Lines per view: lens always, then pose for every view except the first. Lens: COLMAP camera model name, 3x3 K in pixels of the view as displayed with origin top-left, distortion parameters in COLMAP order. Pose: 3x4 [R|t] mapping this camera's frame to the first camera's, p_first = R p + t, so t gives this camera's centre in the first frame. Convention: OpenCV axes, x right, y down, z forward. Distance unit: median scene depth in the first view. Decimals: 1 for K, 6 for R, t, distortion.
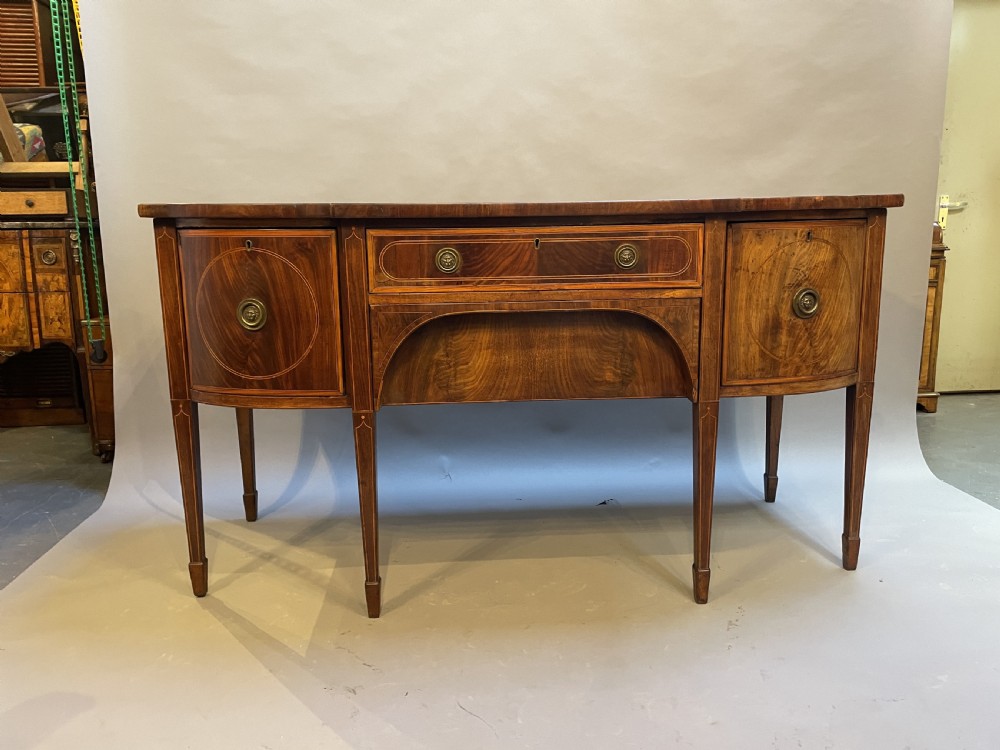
lens RADIAL K [[764.1, 0, 510.6], [0, 764.1, 364.3], [0, 0, 1]] dist [0.098666, -0.109636]
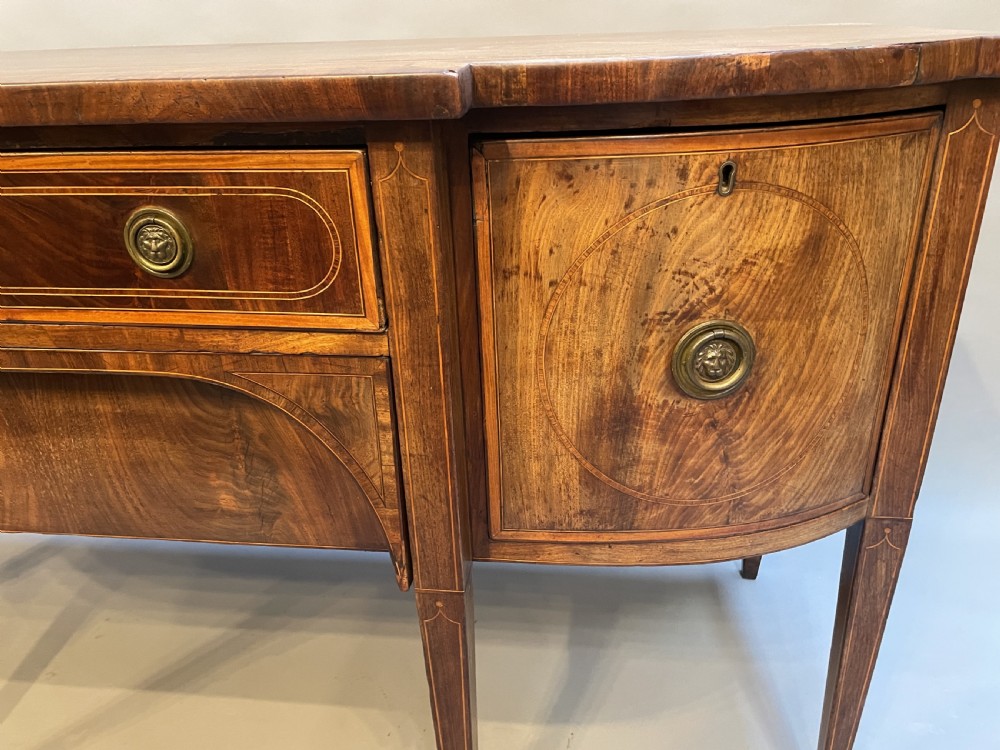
lens RADIAL K [[764.1, 0, 496.6], [0, 764.1, 375.0], [0, 0, 1]] dist [0.098666, -0.109636]
pose [[0.981217, 0.065256, -0.181537, 0.352097], [-0.016952, 0.966576, 0.255820, -0.166068], [0.192163, -0.247937, 0.949526, 0.640417]]
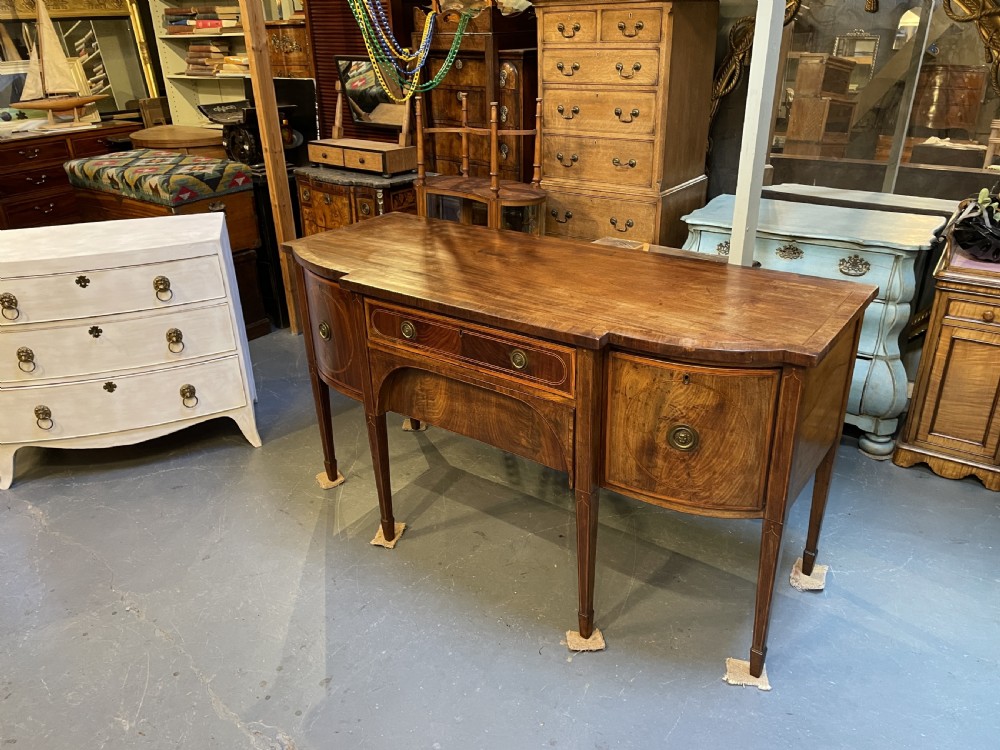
lens RADIAL K [[764.1, 0, 494.9], [0, 764.1, 366.7], [0, 0, 1]] dist [0.098666, -0.109636]
pose [[0.751330, 0.264369, -0.604658, 0.797037], [-0.108211, 0.953204, 0.282299, -0.435765], [0.650994, -0.146669, 0.744779, 0.089759]]
